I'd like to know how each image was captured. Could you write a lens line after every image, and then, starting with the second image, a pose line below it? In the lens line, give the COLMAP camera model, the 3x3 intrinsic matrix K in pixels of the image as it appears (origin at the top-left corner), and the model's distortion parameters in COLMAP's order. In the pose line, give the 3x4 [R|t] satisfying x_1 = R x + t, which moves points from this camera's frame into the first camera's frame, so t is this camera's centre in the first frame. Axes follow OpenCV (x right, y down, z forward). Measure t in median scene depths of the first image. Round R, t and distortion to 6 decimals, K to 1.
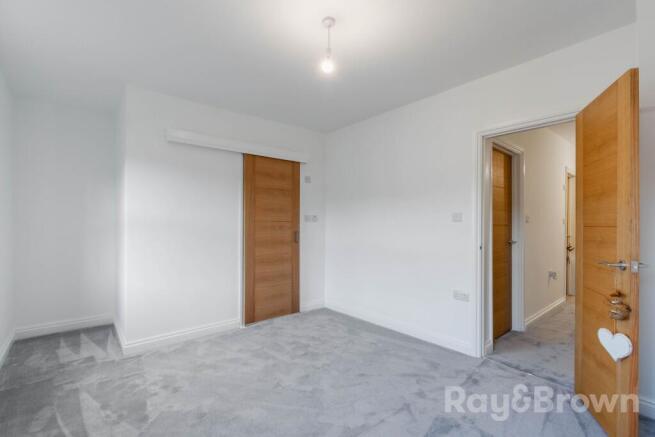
lens RADIAL K [[286.4, 0, 328.7], [0, 286.4, 221.9], [0, 0, 1]] dist [-0.005108, -0.001216]
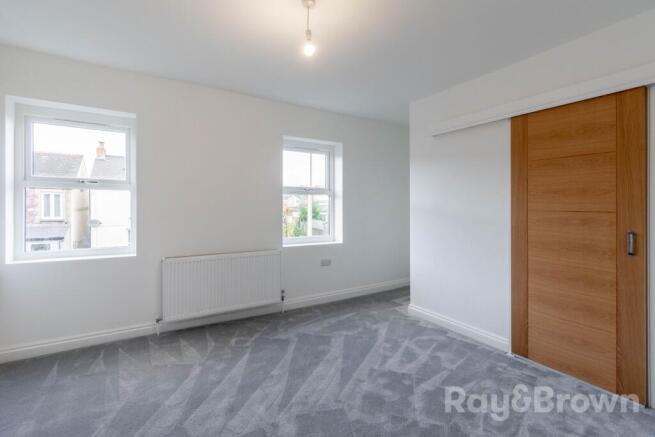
lens RADIAL K [[286.4, 0, 314.5], [0, 286.4, 207.4], [0, 0, 1]] dist [-0.005108, -0.001216]
pose [[-0.137324, 0.004792, -0.990515, 0.489540], [0.002433, 0.999987, 0.004501, -0.014579], [0.990523, -0.001792, -0.137334, 0.594441]]
